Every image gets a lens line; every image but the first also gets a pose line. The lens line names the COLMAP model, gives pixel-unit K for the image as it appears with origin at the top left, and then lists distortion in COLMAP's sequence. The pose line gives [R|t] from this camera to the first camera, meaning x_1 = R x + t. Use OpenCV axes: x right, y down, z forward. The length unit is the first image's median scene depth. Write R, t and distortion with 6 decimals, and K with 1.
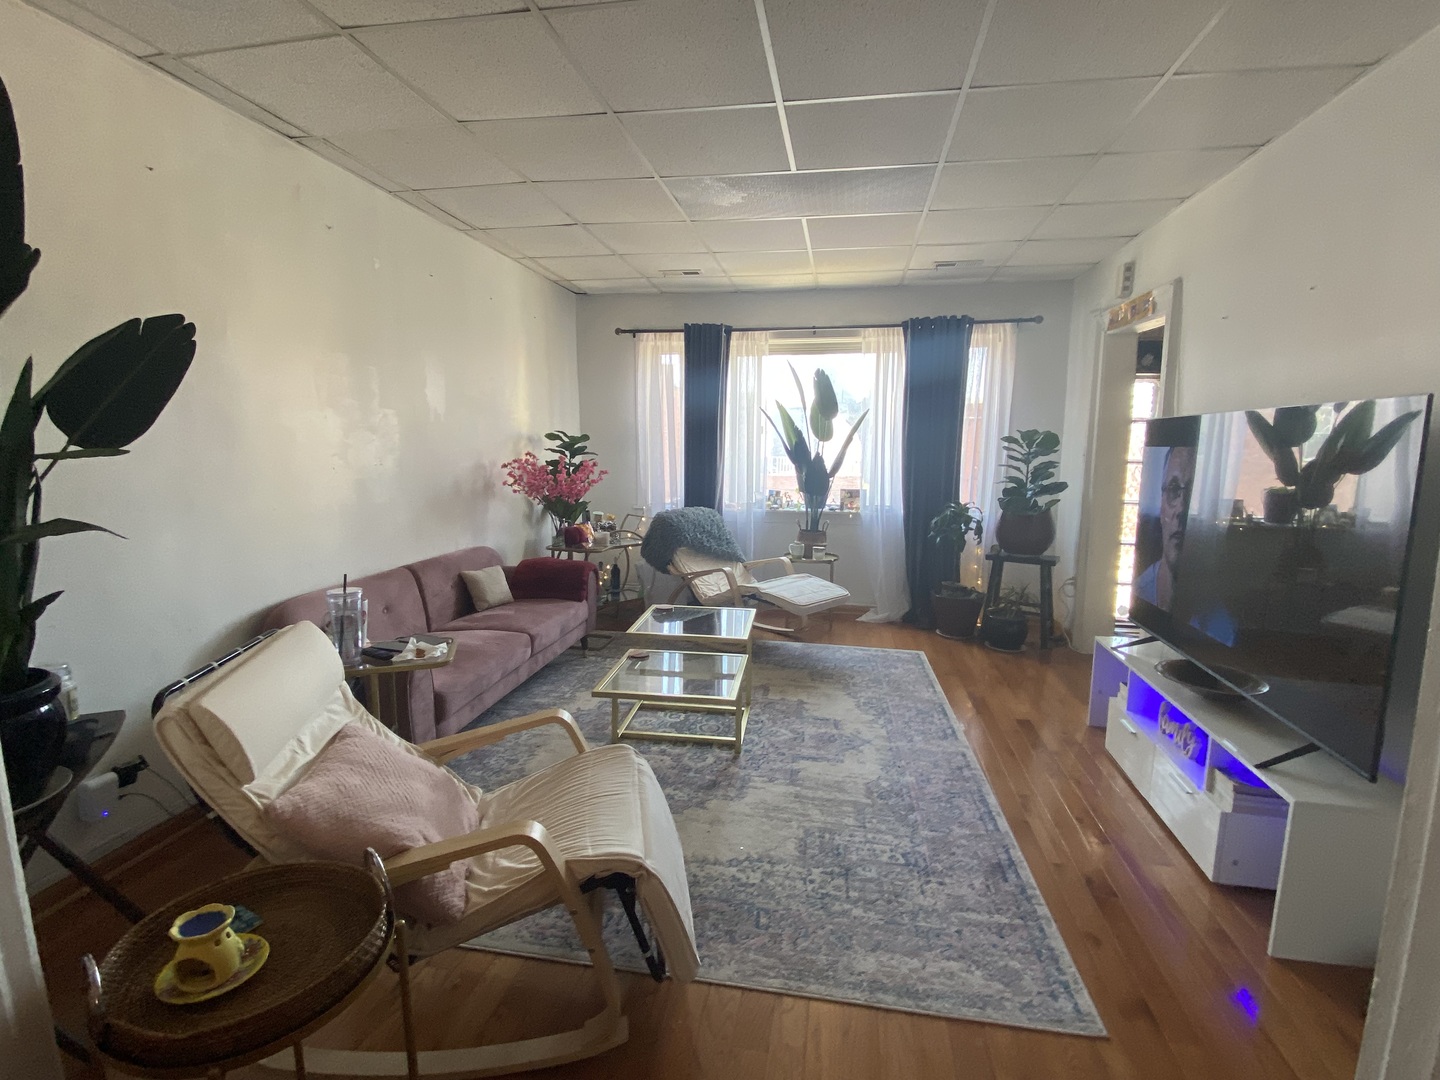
lens RADIAL K [[676.7, 0, 720.0], [0, 676.7, 540.0], [0, 0, 1]] dist [-0.002365, -0.001025]
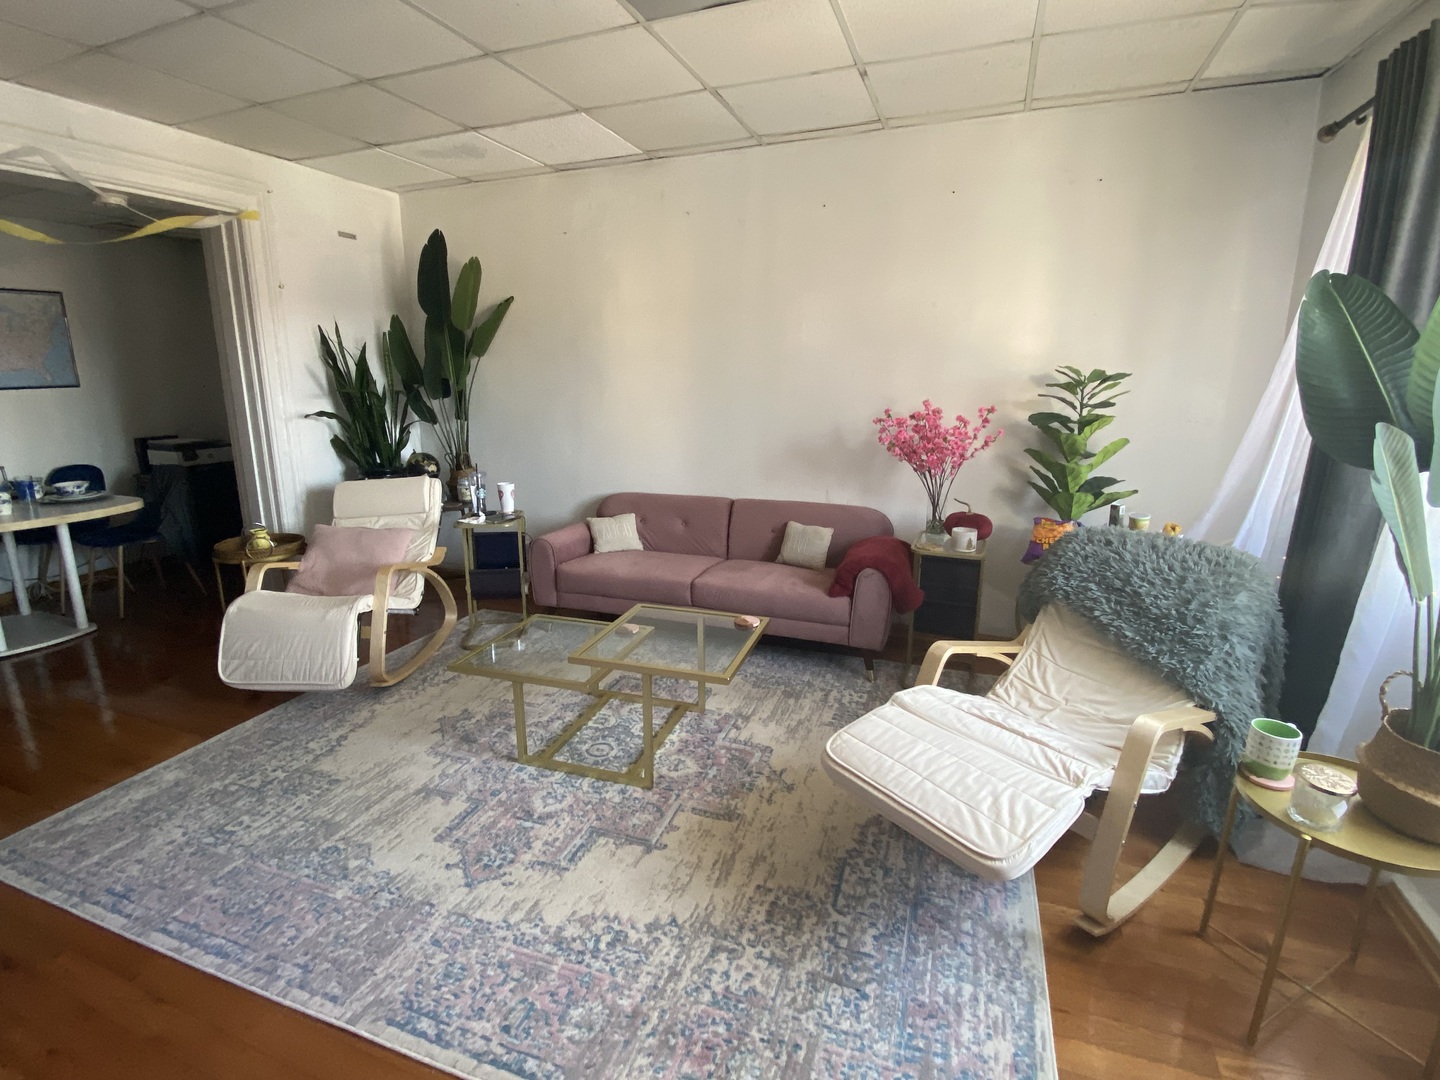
lens RADIAL K [[676.7, 0, 720.0], [0, 676.7, 540.0], [0, 0, 1]] dist [-0.002365, -0.001025]
pose [[-0.177385, 0.234696, -0.955747, 0.802069], [-0.130635, 0.956939, 0.259235, -0.232116], [0.975433, 0.170839, -0.139087, 1.431944]]
